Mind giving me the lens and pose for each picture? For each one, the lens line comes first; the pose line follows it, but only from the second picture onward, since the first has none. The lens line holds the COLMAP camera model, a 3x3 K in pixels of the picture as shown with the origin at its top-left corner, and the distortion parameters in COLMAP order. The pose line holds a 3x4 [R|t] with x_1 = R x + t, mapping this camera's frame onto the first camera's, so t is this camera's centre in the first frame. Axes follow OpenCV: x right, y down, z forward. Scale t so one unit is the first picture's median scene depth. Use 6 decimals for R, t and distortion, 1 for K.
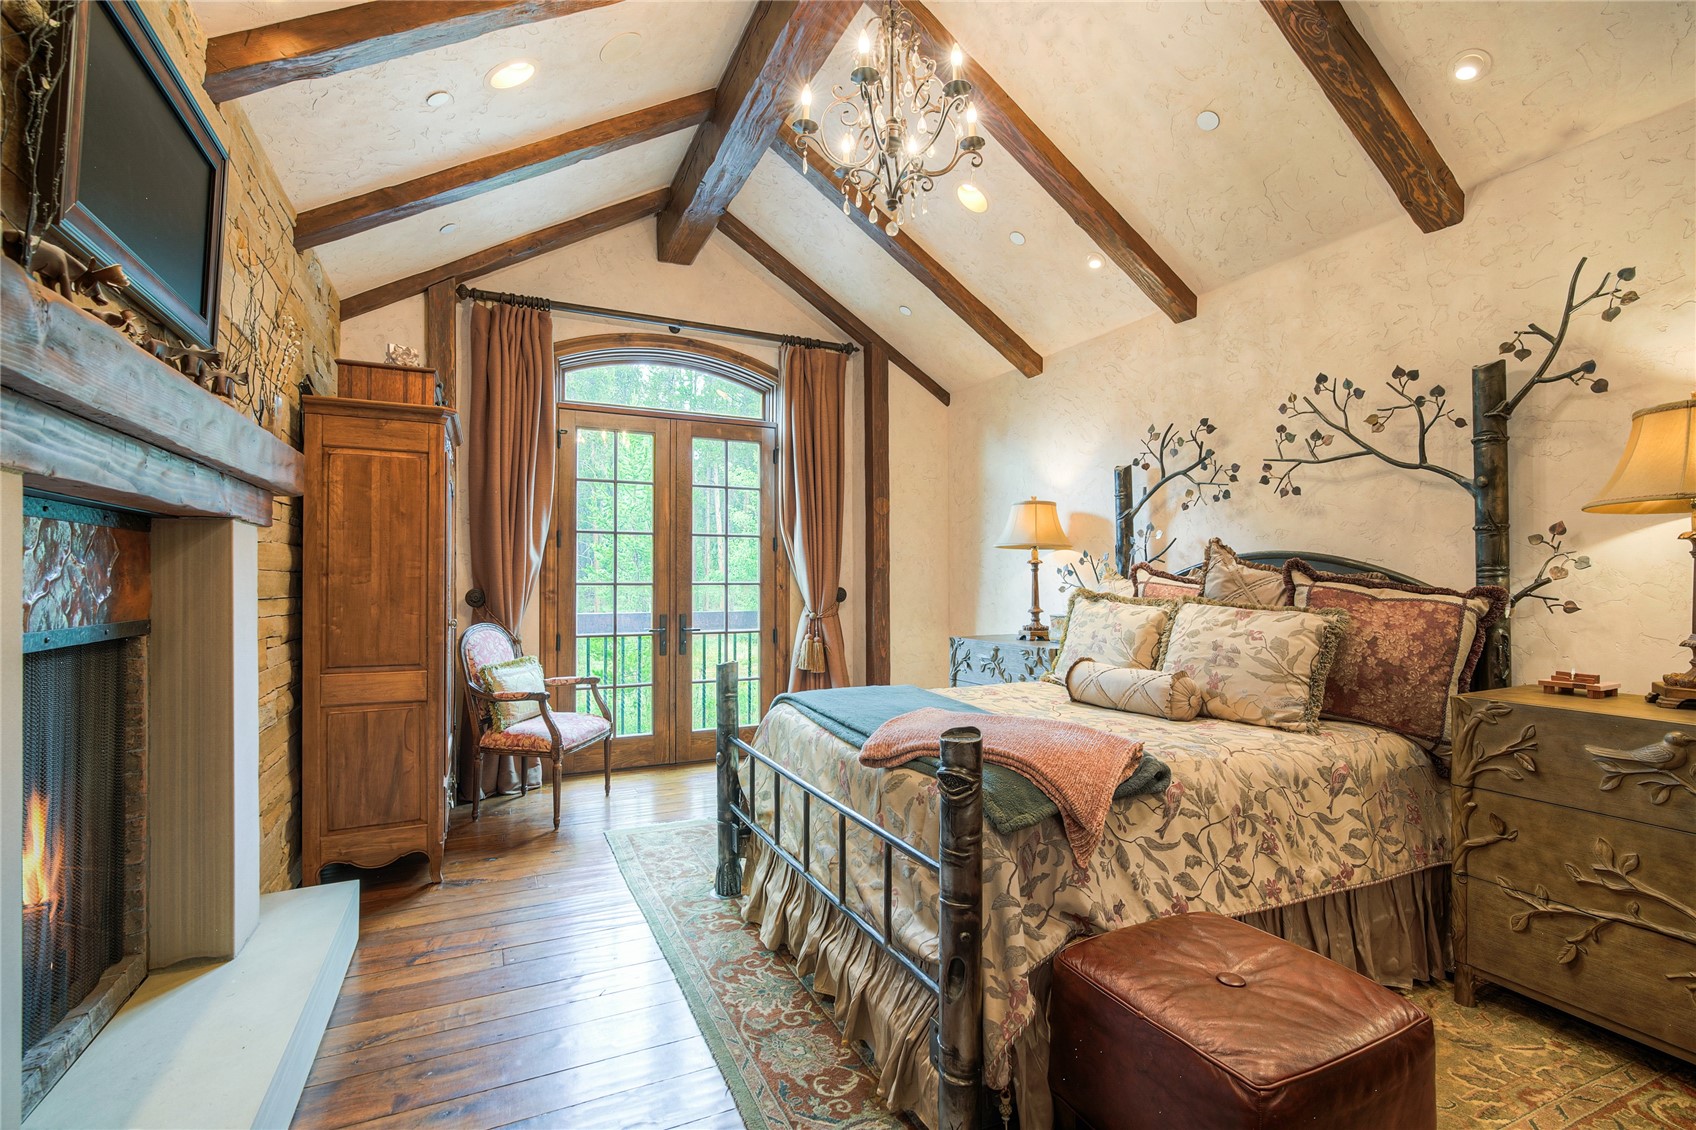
lens RADIAL K [[770.7, 0, 847.6], [0, 770.7, 570.2], [0, 0, 1]] dist [-0.008340, 0.002696]
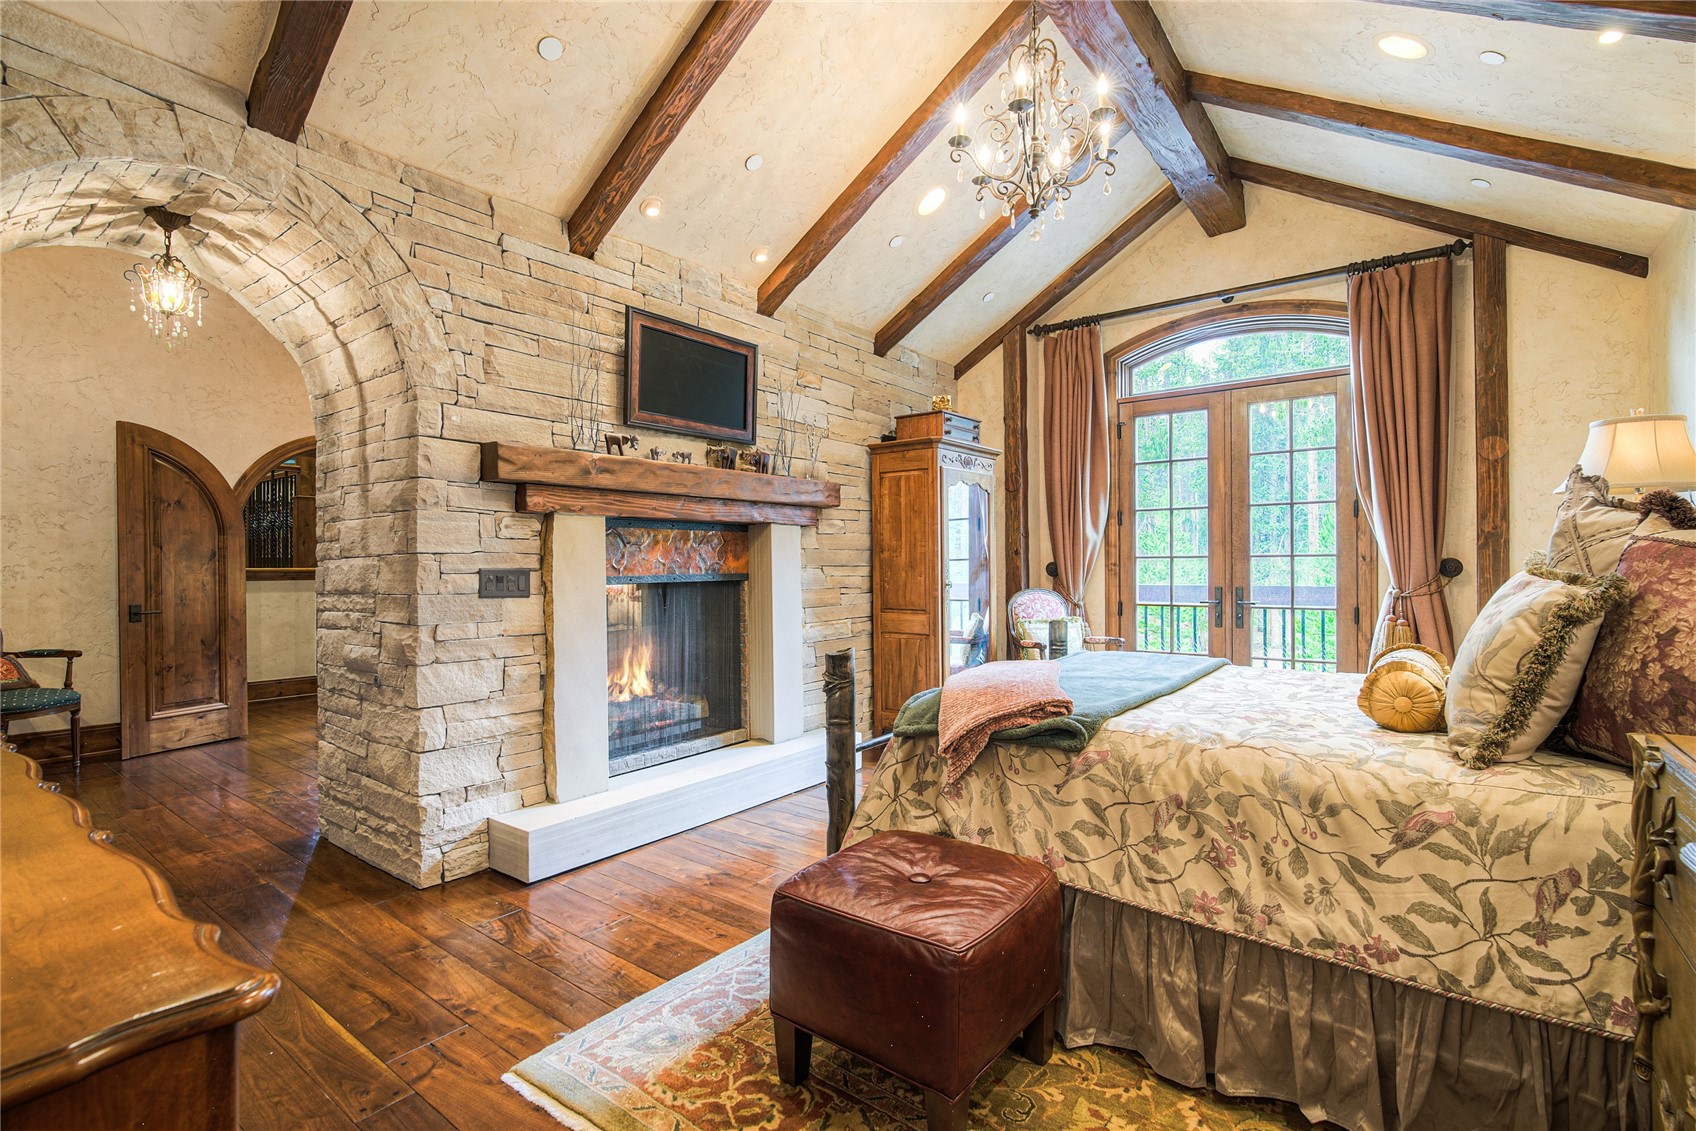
lens RADIAL K [[770.7, 0, 843.0], [0, 770.7, 562.6], [0, 0, 1]] dist [-0.008340, 0.002696]
pose [[0.448768, -0.005863, -0.893629, 0.720587], [0.019302, 0.999809, 0.003134, 0.021687], [0.893440, -0.018655, 0.448795, 0.180854]]
